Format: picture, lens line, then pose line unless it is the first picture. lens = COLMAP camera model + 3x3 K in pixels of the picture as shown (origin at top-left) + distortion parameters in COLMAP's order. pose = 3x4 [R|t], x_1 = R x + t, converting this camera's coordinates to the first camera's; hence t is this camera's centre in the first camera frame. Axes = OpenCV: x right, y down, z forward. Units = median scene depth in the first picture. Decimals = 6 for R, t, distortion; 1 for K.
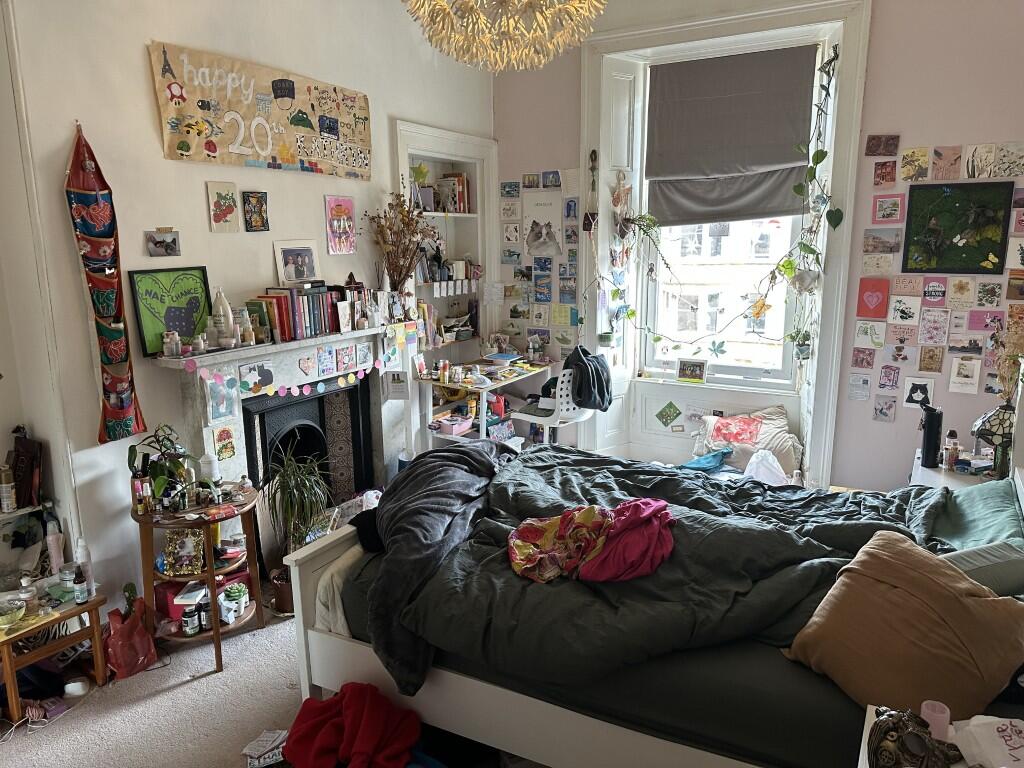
lens RADIAL K [[724.2, 0, 506.6], [0, 724.2, 387.5], [0, 0, 1]] dist [0.069251, -0.091398]
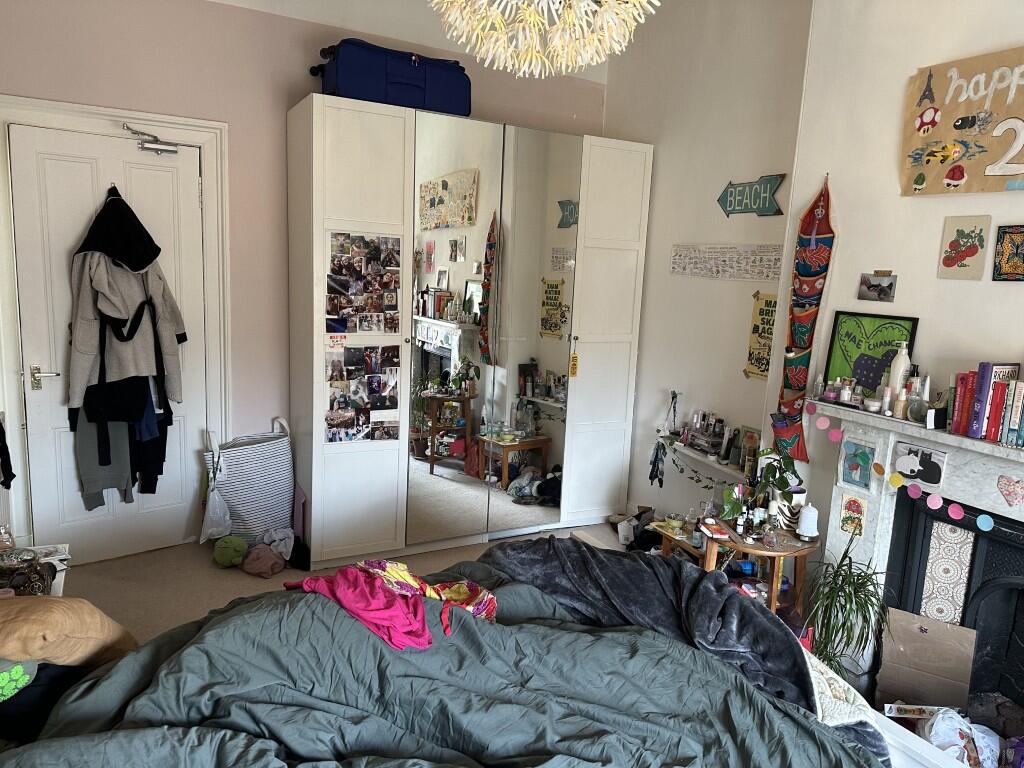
lens RADIAL K [[724.2, 0, 506.6], [0, 724.2, 387.5], [0, 0, 1]] dist [0.069251, -0.091398]
pose [[-0.528804, 0.135253, -0.837898, 0.566693], [-0.215862, 0.933326, 0.286890, -0.237294], [0.820835, 0.332579, -0.464351, 1.060863]]
